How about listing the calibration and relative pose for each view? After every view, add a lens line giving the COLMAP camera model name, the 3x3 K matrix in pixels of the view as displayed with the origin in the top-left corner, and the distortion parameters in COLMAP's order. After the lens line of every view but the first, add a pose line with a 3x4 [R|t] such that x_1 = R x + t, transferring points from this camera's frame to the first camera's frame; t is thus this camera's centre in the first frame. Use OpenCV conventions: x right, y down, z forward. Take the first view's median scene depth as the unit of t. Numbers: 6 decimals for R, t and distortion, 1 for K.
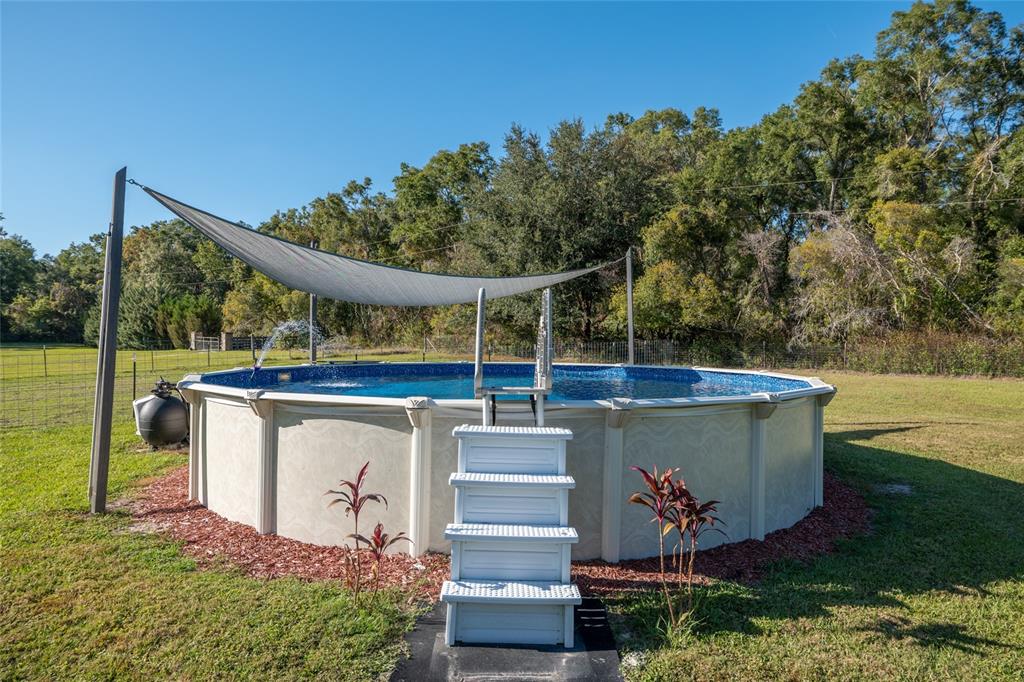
lens RADIAL K [[674.1, 0, 512.0], [0, 674.1, 341.0], [0, 0, 1]] dist [0.007736, 0.004072]
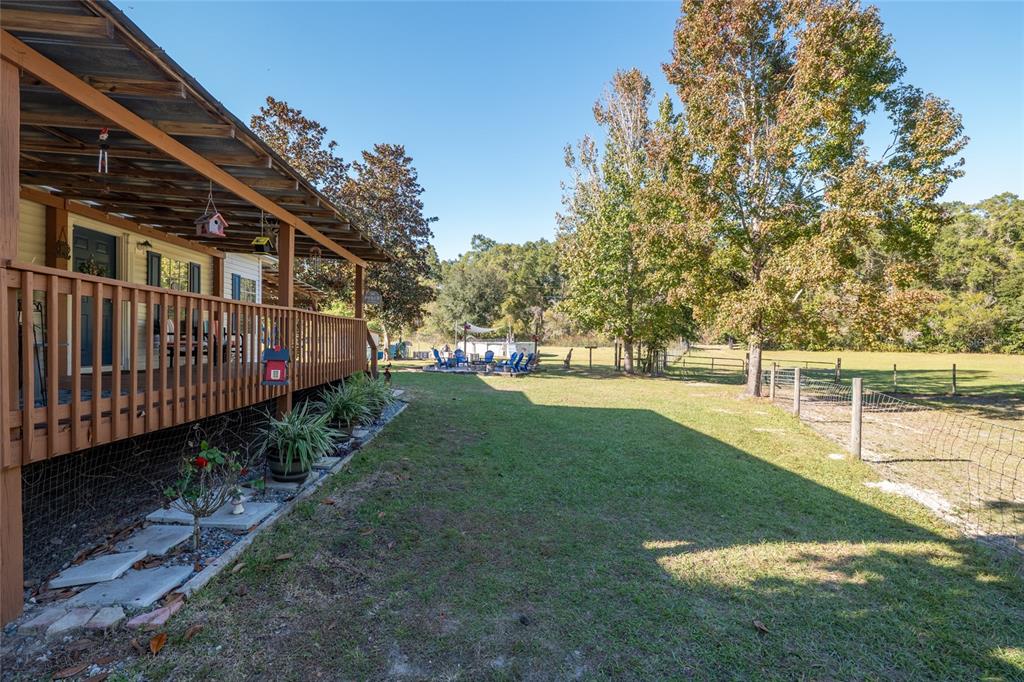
lens RADIAL K [[462.6, 0, 512.0], [0, 462.6, 341.0], [0, 0, 1]] dist [-0.000454, -0.000030]
pose [[0.960622, -0.001928, 0.277854, -0.385276], [0.000175, 0.999980, 0.006336, -0.001943], [-0.277860, -0.006038, 0.960603, -1.183106]]
